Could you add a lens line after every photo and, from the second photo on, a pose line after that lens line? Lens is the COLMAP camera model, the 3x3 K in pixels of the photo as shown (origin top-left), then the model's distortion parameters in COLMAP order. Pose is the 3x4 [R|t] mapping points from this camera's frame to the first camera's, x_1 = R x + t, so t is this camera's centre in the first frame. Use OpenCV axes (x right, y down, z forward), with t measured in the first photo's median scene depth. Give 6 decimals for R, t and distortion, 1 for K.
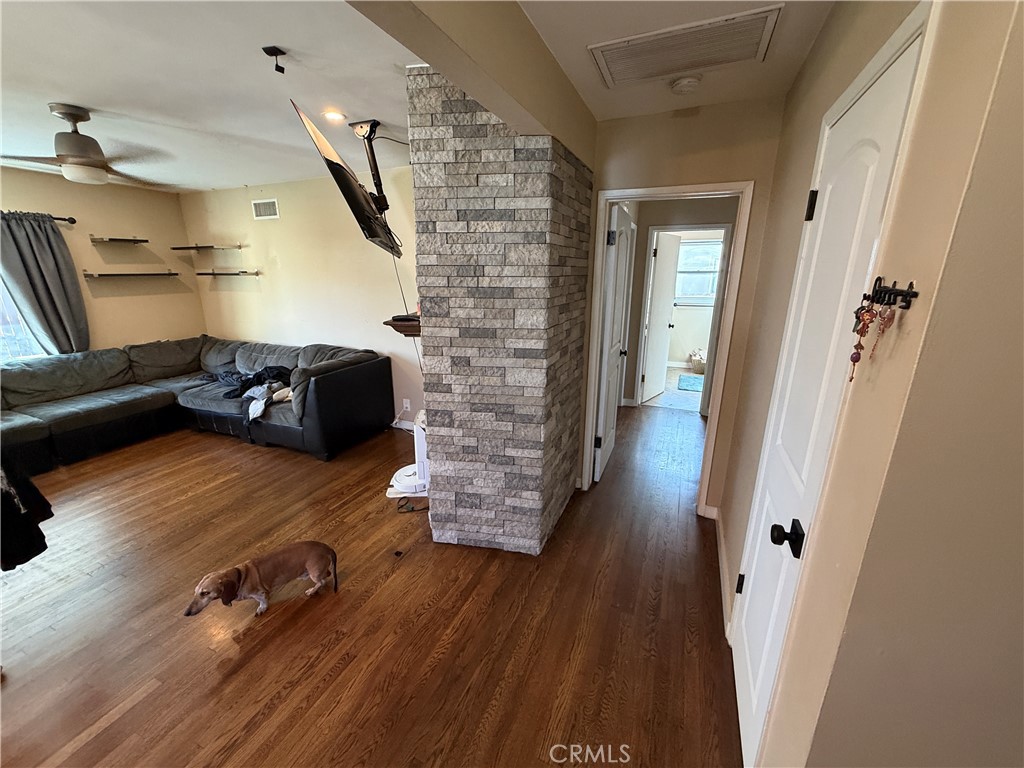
lens RADIAL K [[408.4, 0, 506.9], [0, 408.4, 385.5], [0, 0, 1]] dist [0.001332, 0.000394]
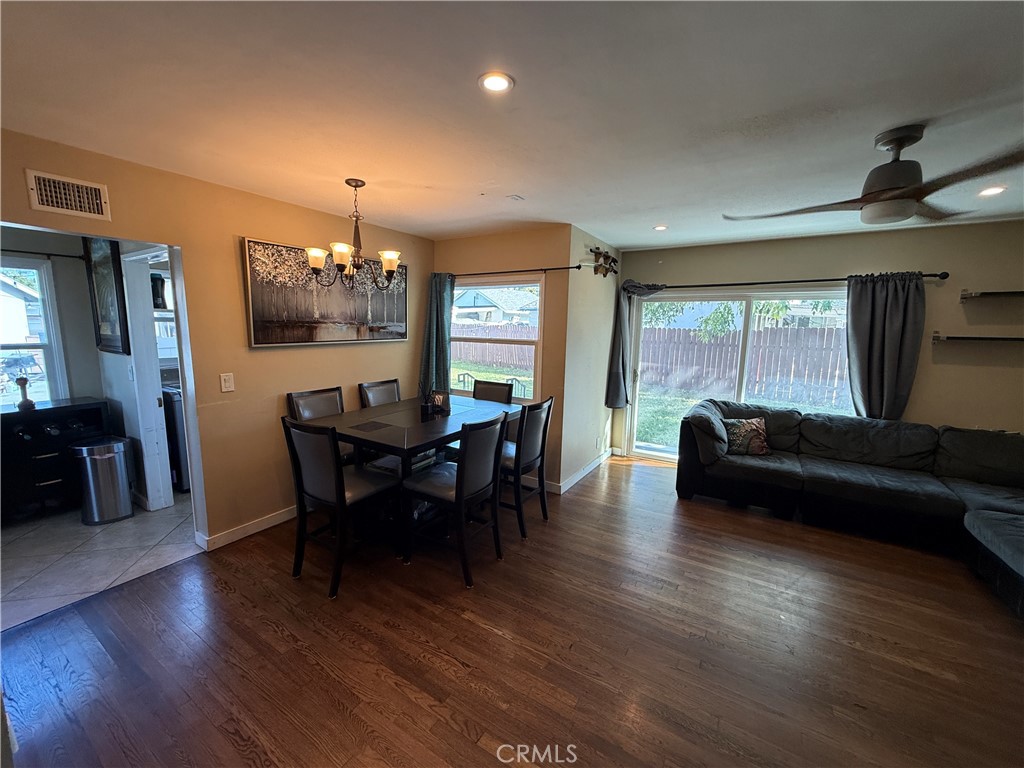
lens RADIAL K [[408.4, 0, 507.7], [0, 408.4, 384.7], [0, 0, 1]] dist [0.001332, 0.000394]
pose [[-0.147884, 0.136872, -0.979488, -0.091977], [-0.286577, 0.941958, 0.174896, -0.123395], [0.946575, 0.306563, -0.100076, 0.473695]]
